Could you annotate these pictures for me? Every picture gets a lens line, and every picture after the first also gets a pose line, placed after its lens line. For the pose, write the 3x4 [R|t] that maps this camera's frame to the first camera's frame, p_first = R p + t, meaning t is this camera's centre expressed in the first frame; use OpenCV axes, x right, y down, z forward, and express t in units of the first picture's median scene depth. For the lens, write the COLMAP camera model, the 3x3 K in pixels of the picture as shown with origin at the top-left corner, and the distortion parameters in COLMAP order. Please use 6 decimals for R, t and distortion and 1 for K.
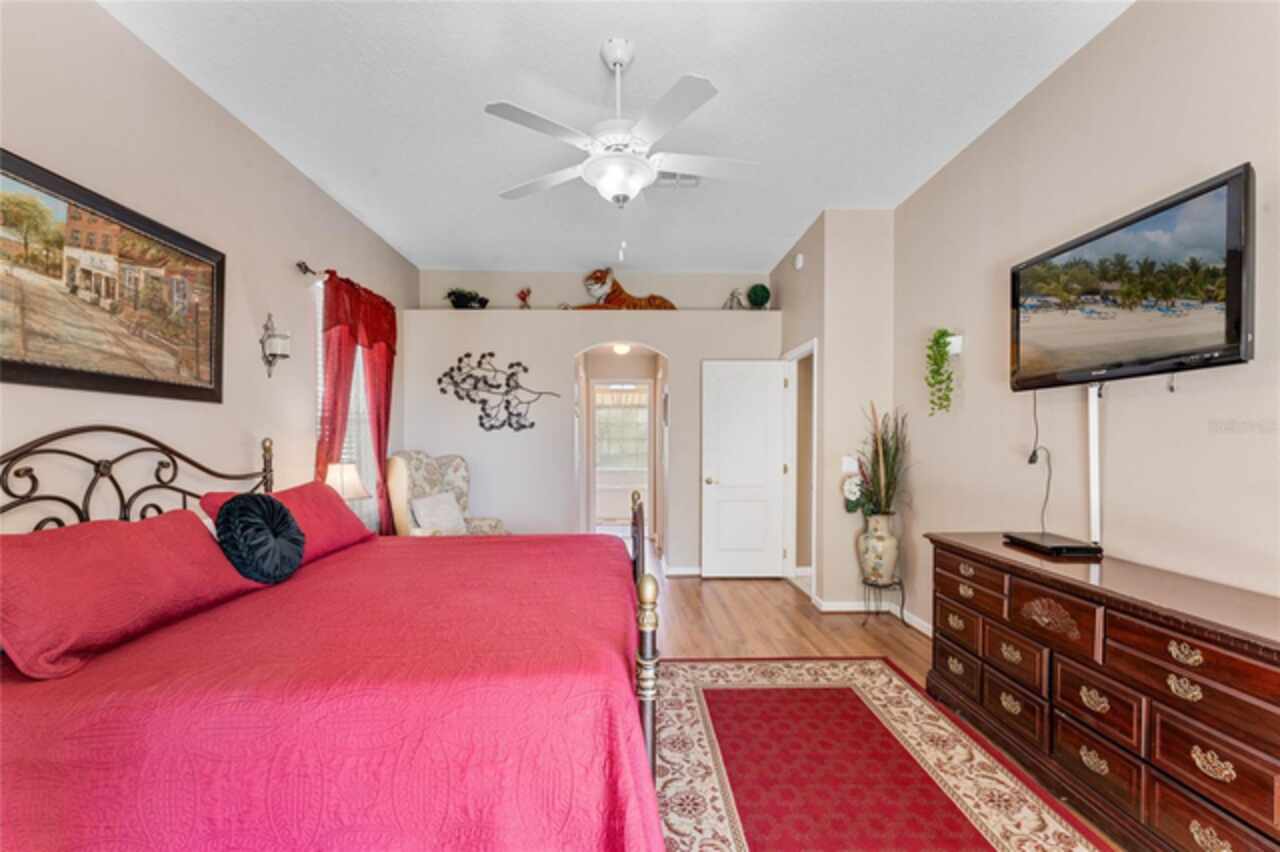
lens RADIAL K [[523.3, 0, 649.8], [0, 523.3, 443.0], [0, 0, 1]] dist [0.001202, 0.000333]
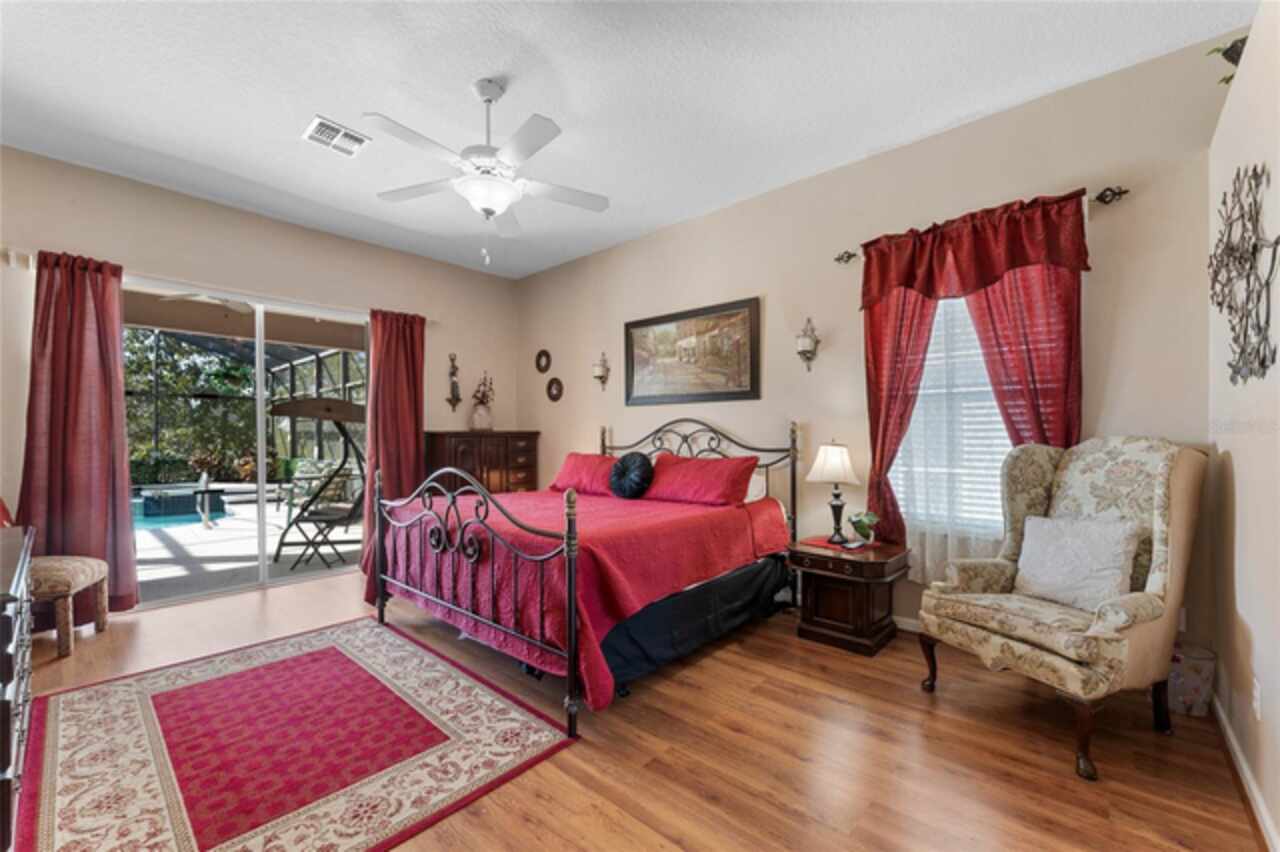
lens RADIAL K [[523.3, 0, 632.3], [0, 523.3, 433.1], [0, 0, 1]] dist [0.001202, 0.000333]
pose [[-0.707145, -0.000081, -0.707068, 0.495938], [0.000604, 1.000000, -0.000719, 0.021639], [0.707068, -0.000936, -0.707145, 1.882342]]
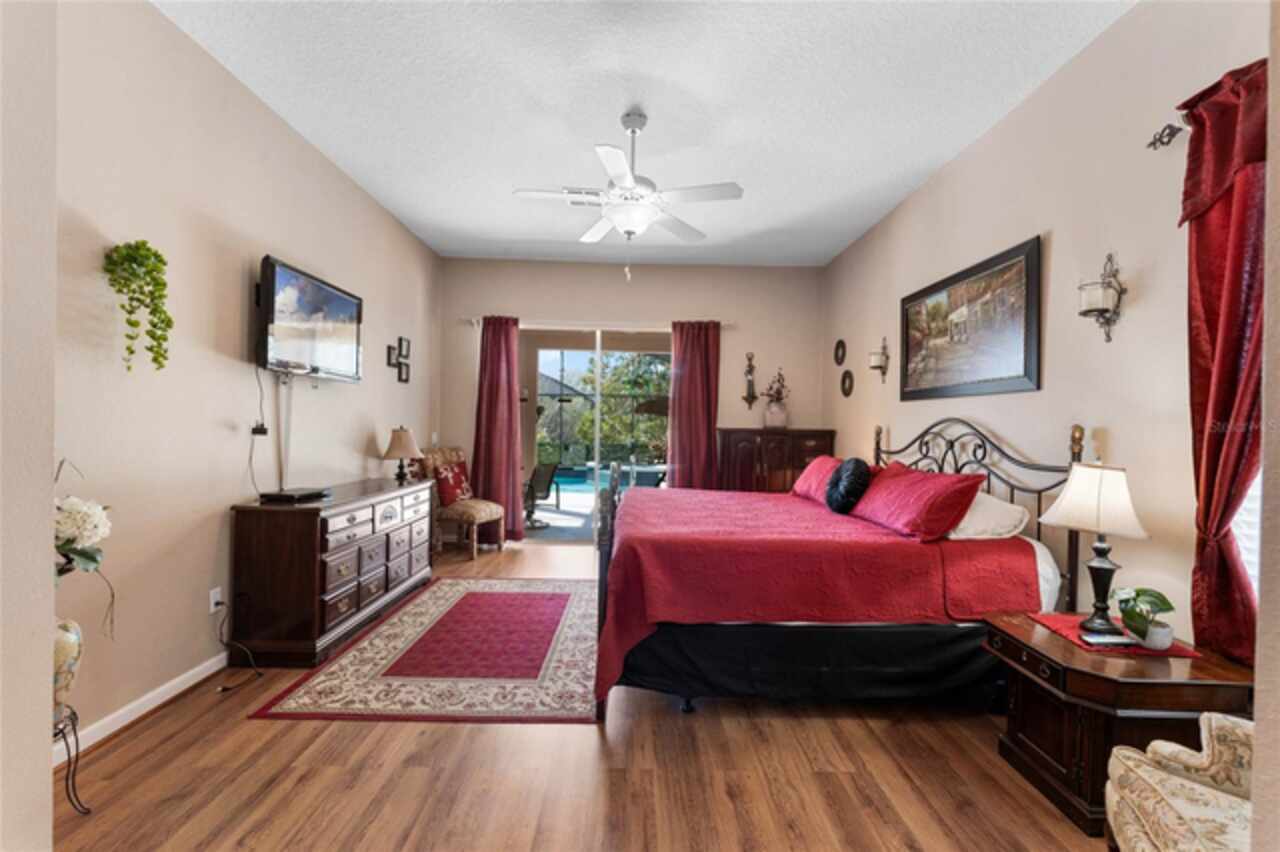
lens RADIAL K [[542.0, 0, 638.6], [0, 542.0, 427.5], [0, 0, 1]] dist [0.001834, 0.000167]
pose [[-0.998992, -0.017719, 0.041245, -0.128319], [-0.017417, 0.999819, 0.007652, -0.000588], [-0.041373, 0.006926, -0.999120, 2.145858]]
